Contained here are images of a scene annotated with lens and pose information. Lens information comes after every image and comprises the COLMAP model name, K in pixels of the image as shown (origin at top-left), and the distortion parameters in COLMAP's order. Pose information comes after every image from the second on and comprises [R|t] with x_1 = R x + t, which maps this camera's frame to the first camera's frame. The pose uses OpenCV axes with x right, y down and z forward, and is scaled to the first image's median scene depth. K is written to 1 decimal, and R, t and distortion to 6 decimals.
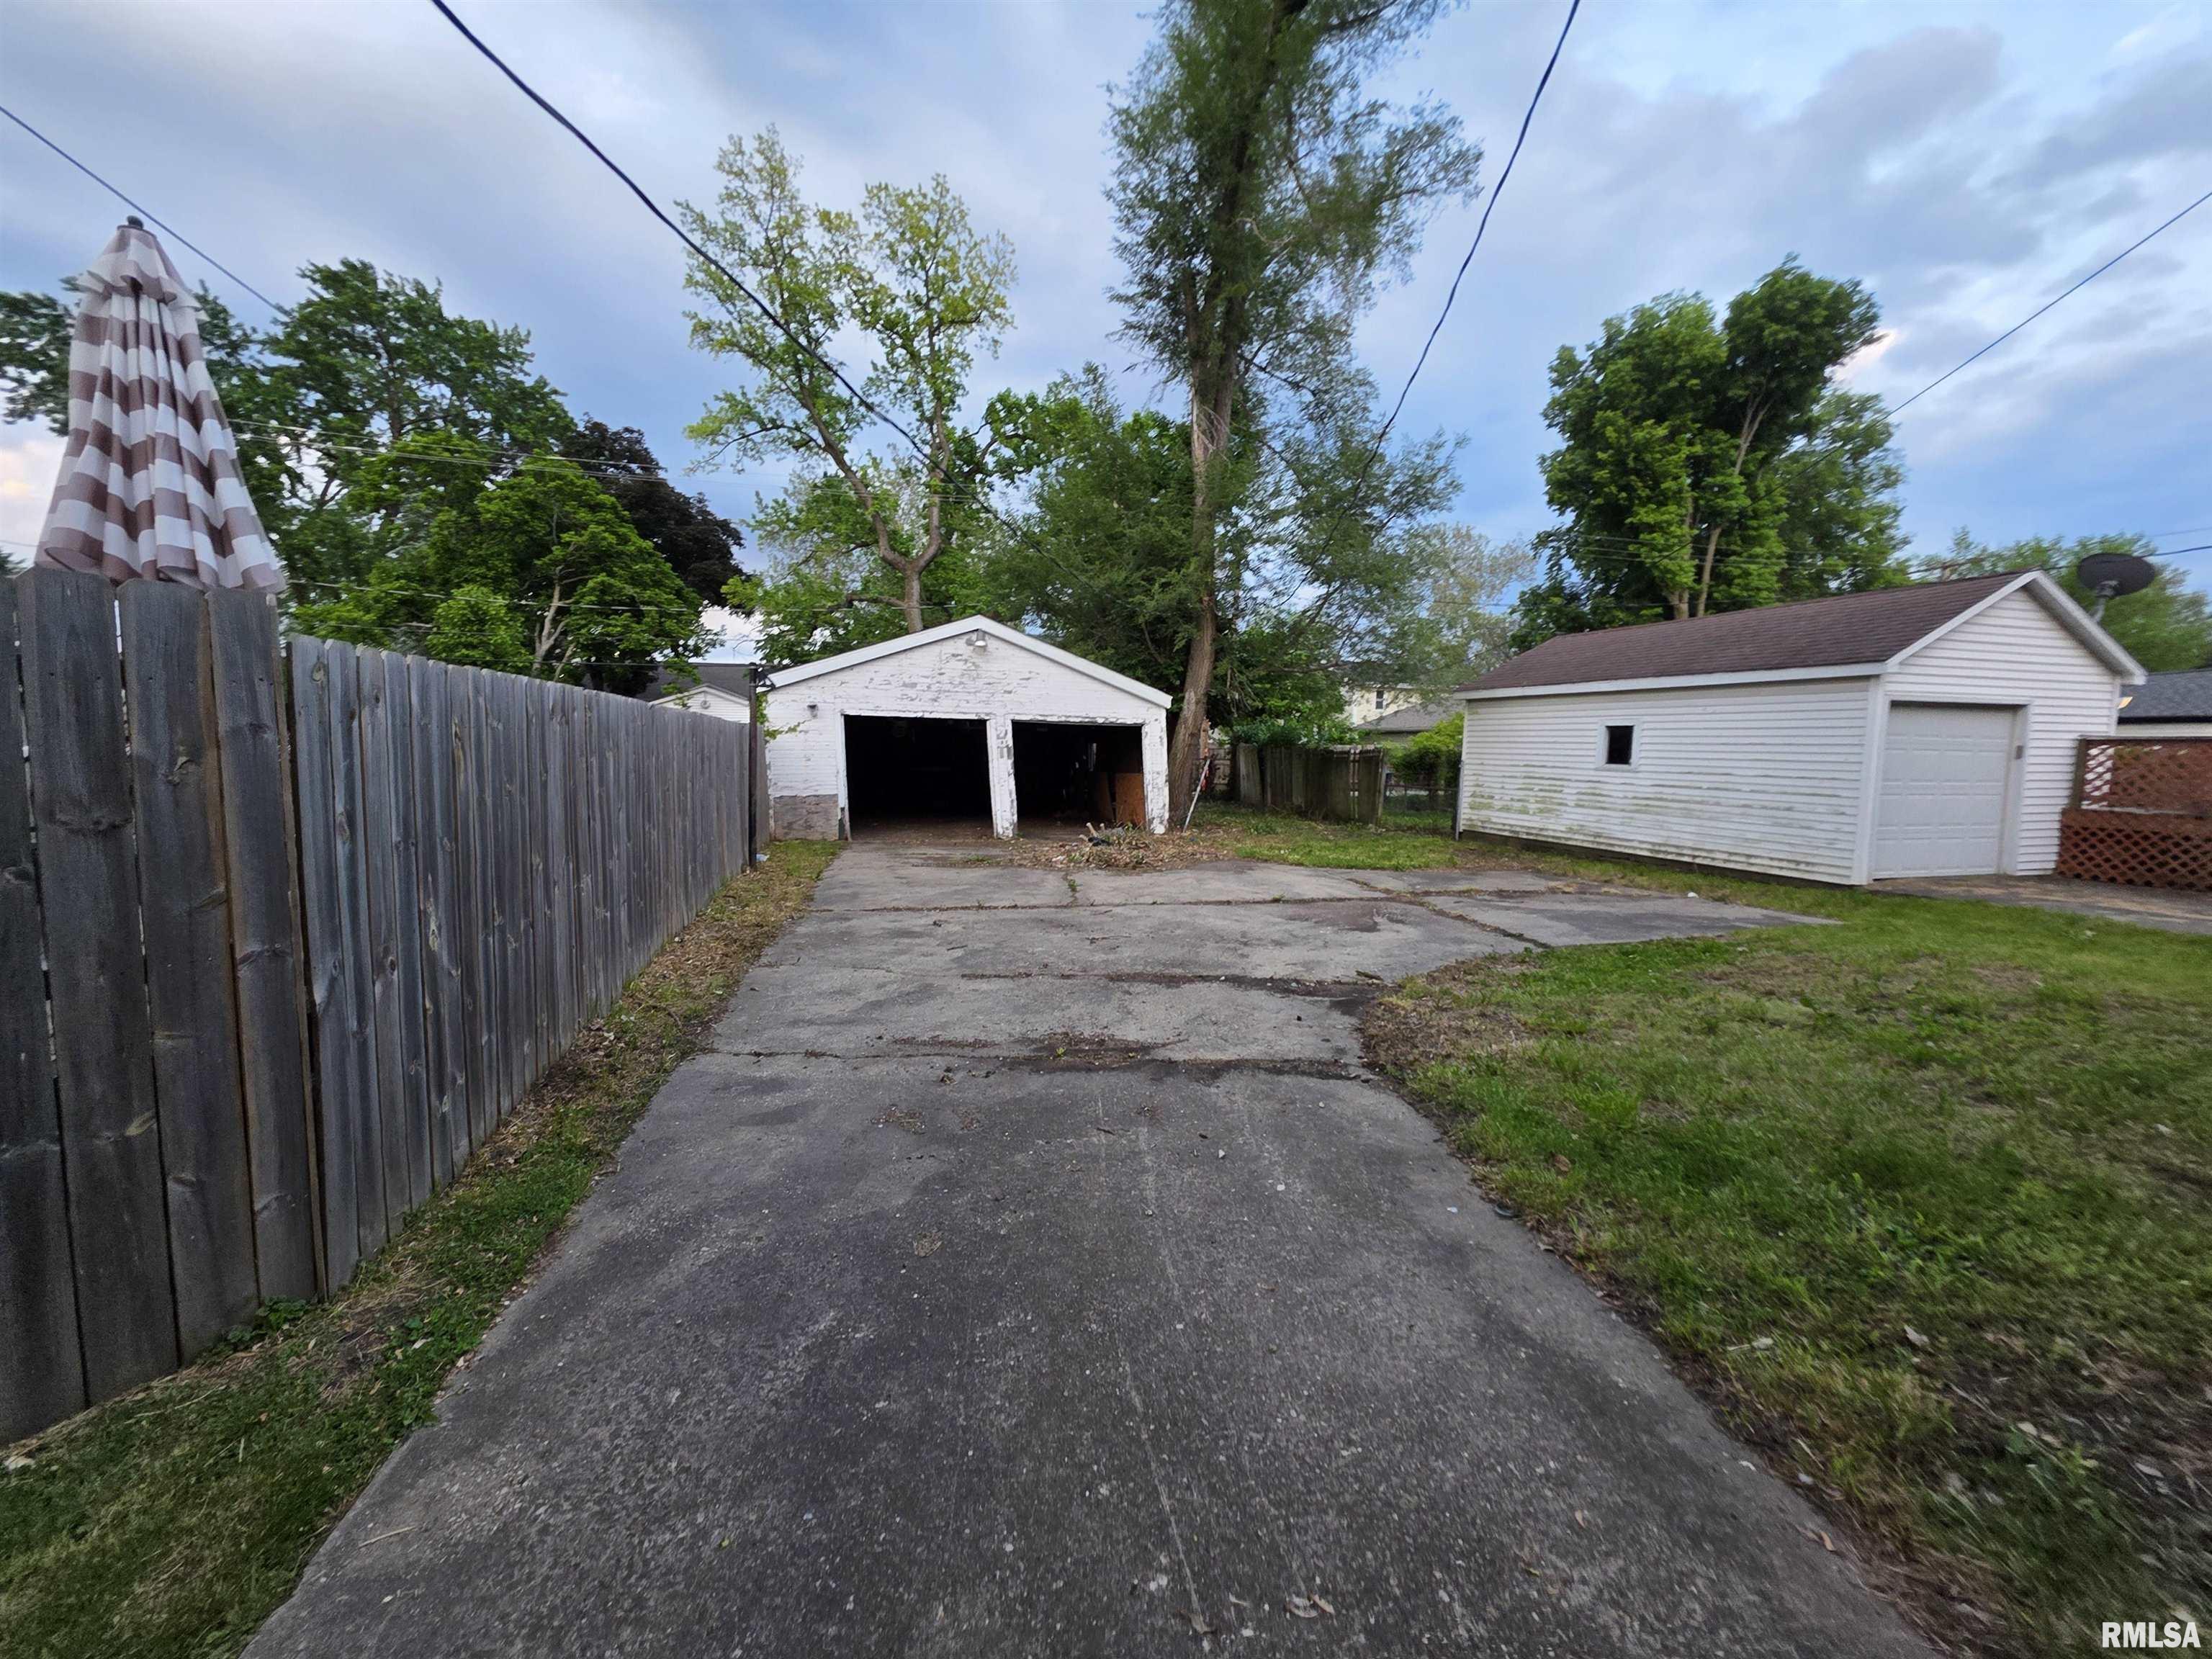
lens RADIAL K [[883.7, 0, 1098.7], [0, 883.7, 829.2], [0, 0, 1]] dist [0.003479, -0.000781]
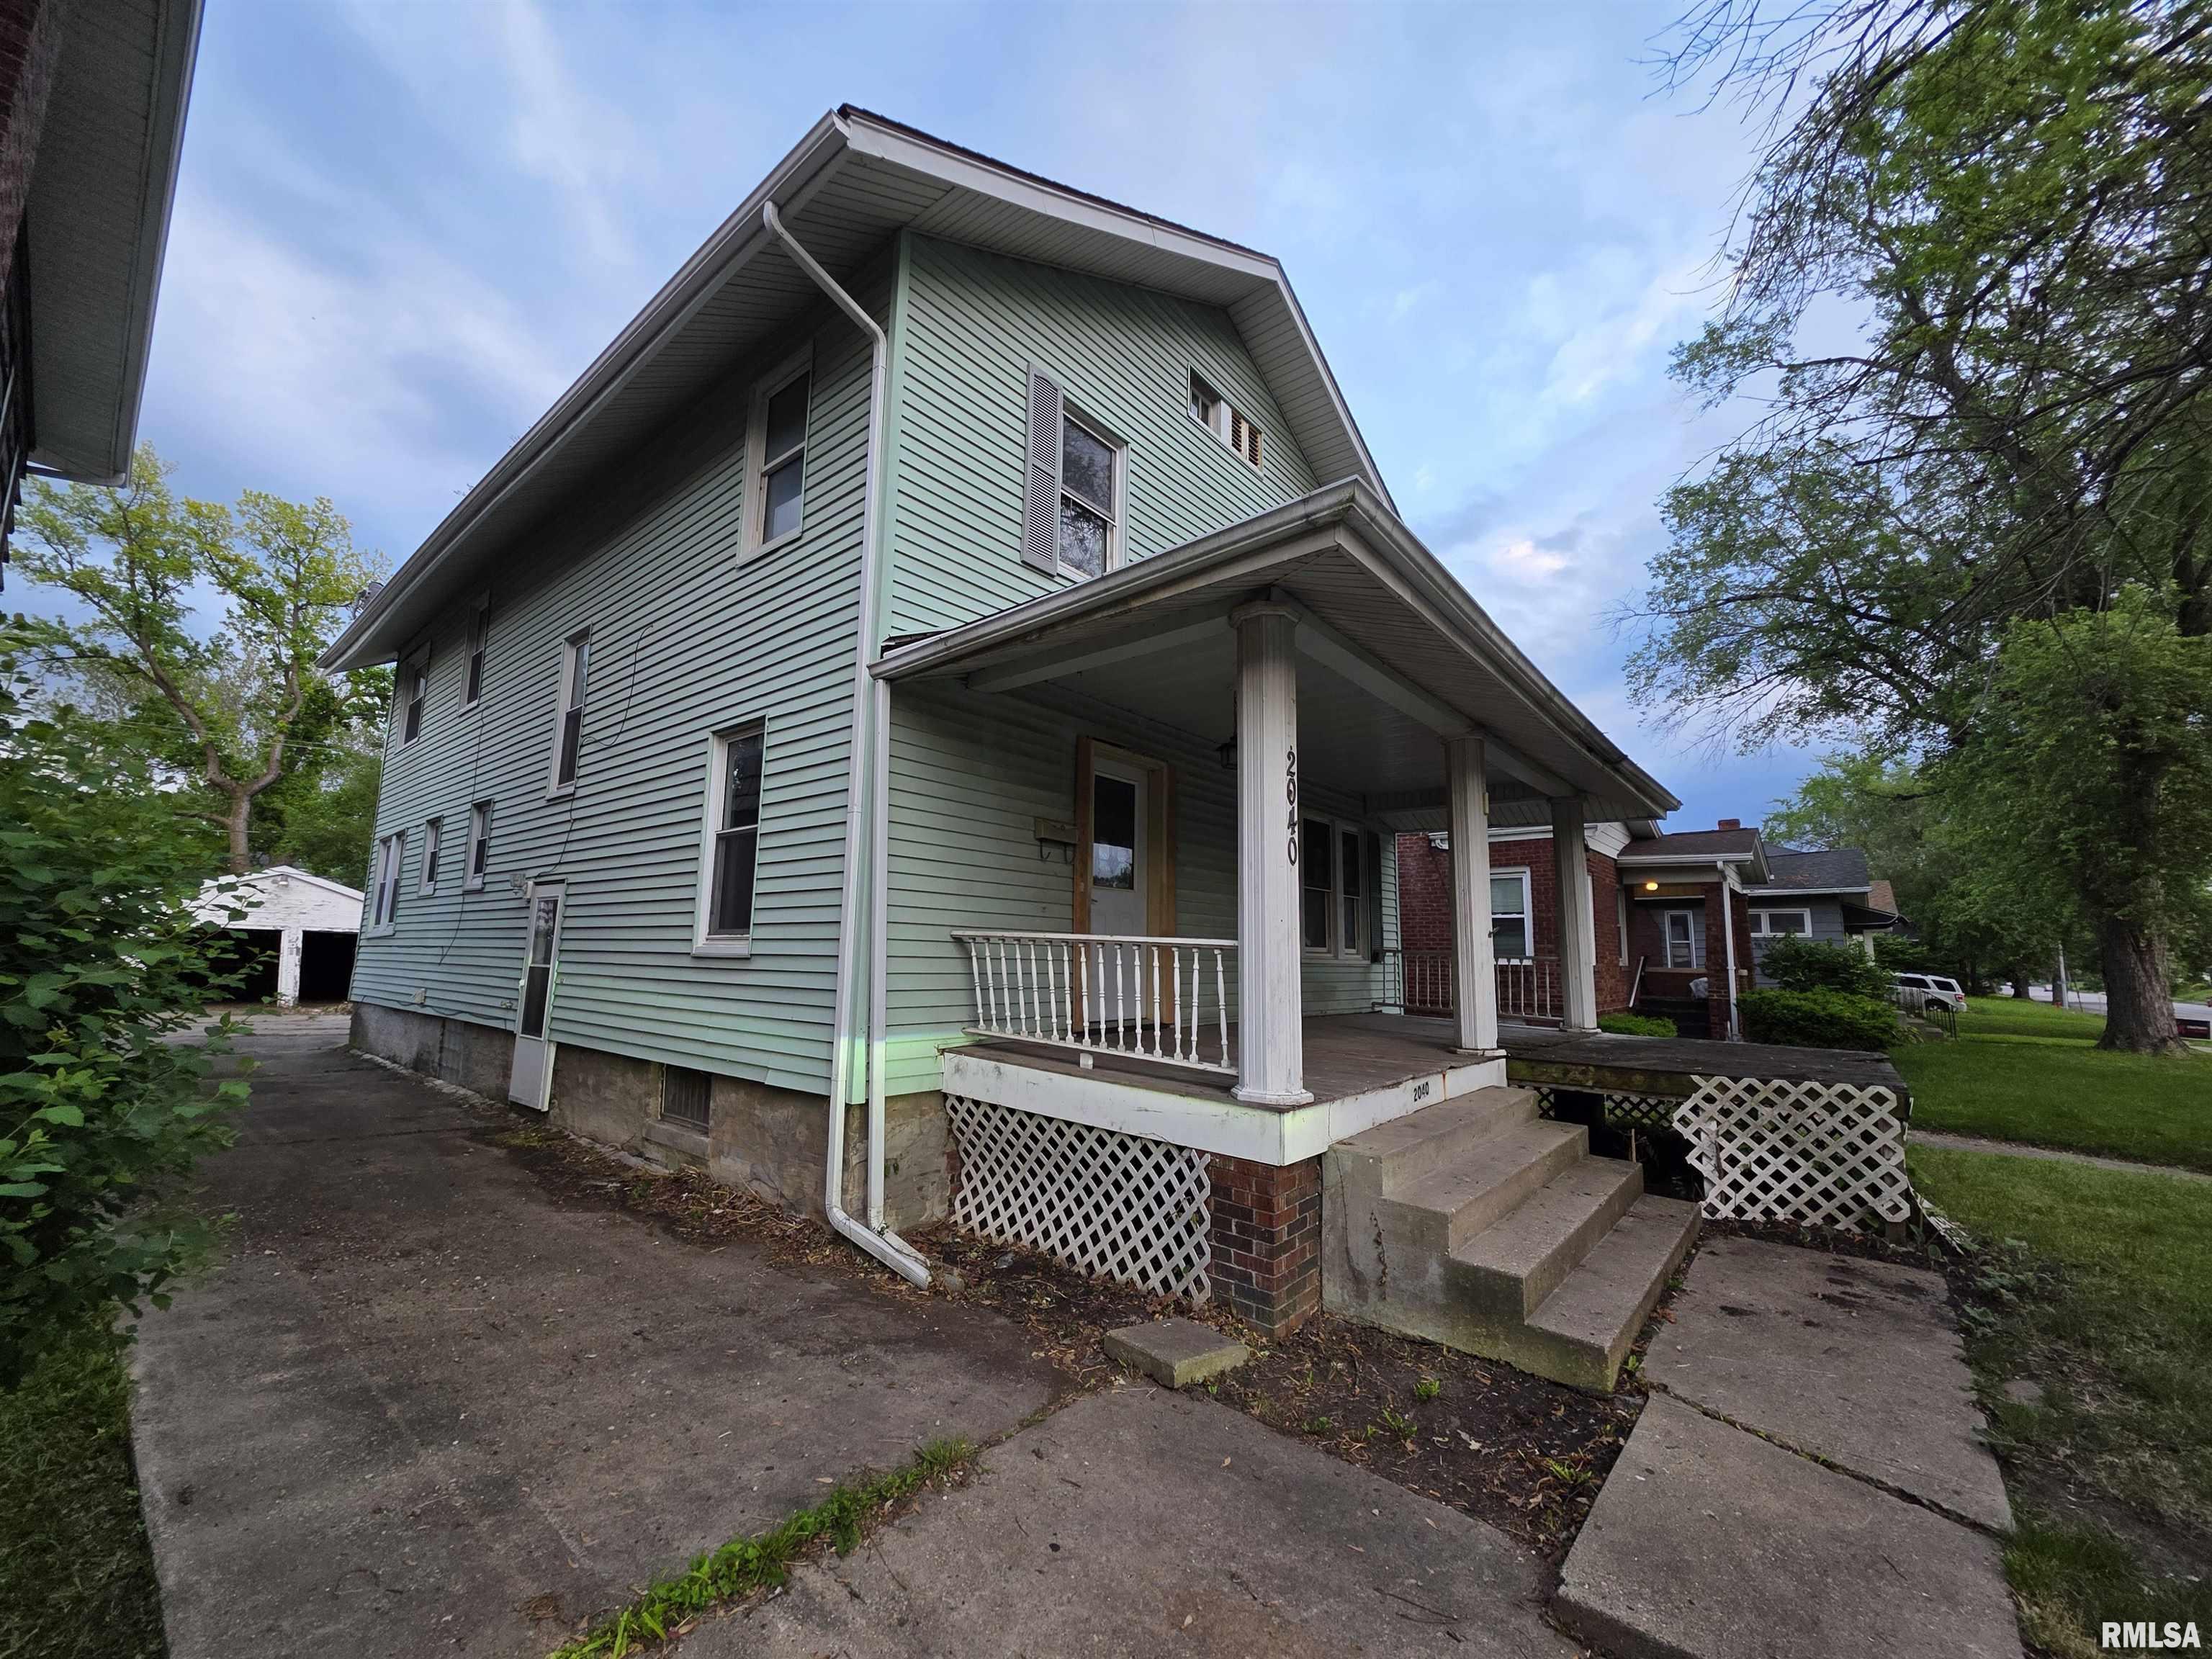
lens RADIAL K [[883.7, 0, 1103.7], [0, 883.7, 824.5], [0, 0, 1]] dist [0.003479, -0.000781]
pose [[0.841151, 0.082573, 0.534459, 0.117916], [0.043385, 0.974786, -0.218884, 0.048535], [-0.539057, 0.207302, 0.816360, -0.535048]]
